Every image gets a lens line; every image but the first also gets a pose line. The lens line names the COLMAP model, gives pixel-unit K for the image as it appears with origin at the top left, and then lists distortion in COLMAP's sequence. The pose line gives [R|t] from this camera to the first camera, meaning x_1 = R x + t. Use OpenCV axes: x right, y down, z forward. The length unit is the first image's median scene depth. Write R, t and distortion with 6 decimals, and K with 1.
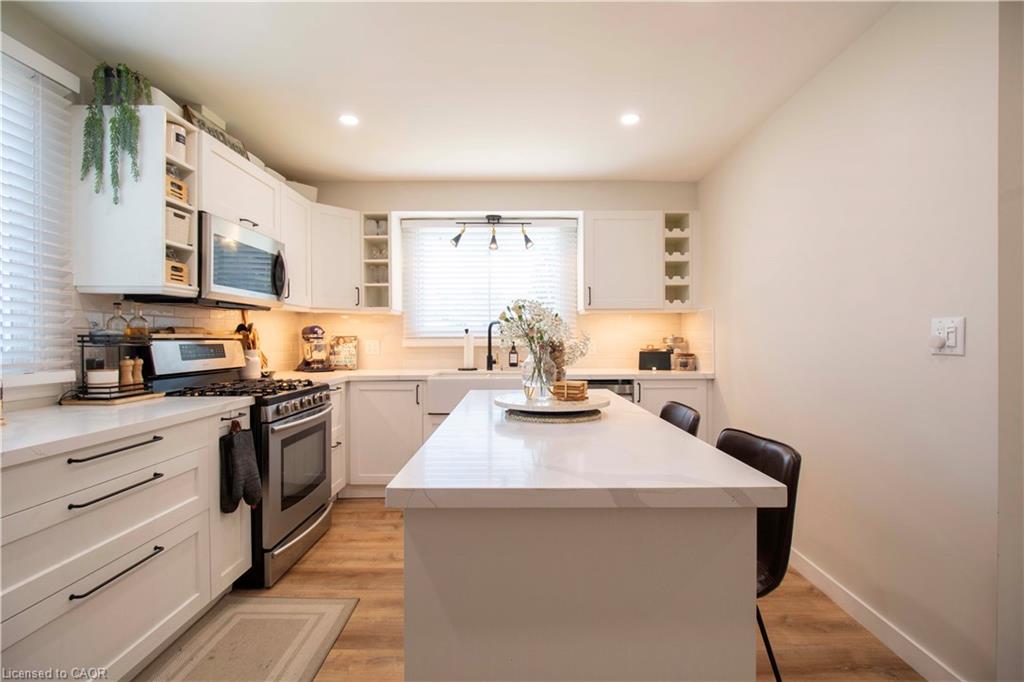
lens RADIAL K [[475.8, 0, 512.0], [0, 475.8, 341.1], [0, 0, 1]] dist [-0.000656, 0.000329]
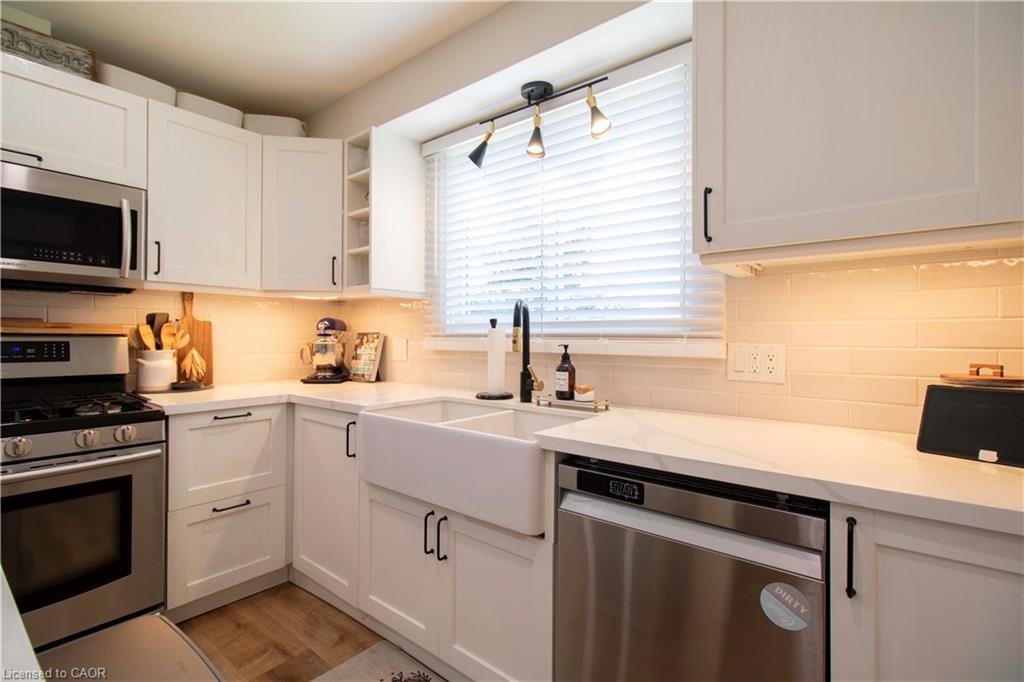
lens RADIAL K [[475.8, 0, 512.0], [0, 475.8, 334.6], [0, 0, 1]] dist [-0.000656, 0.000329]
pose [[0.779007, 0.002789, -0.627009, 0.249729], [-0.011054, 0.999896, -0.009286, -0.003690], [0.626918, 0.014166, 0.778957, 0.608098]]
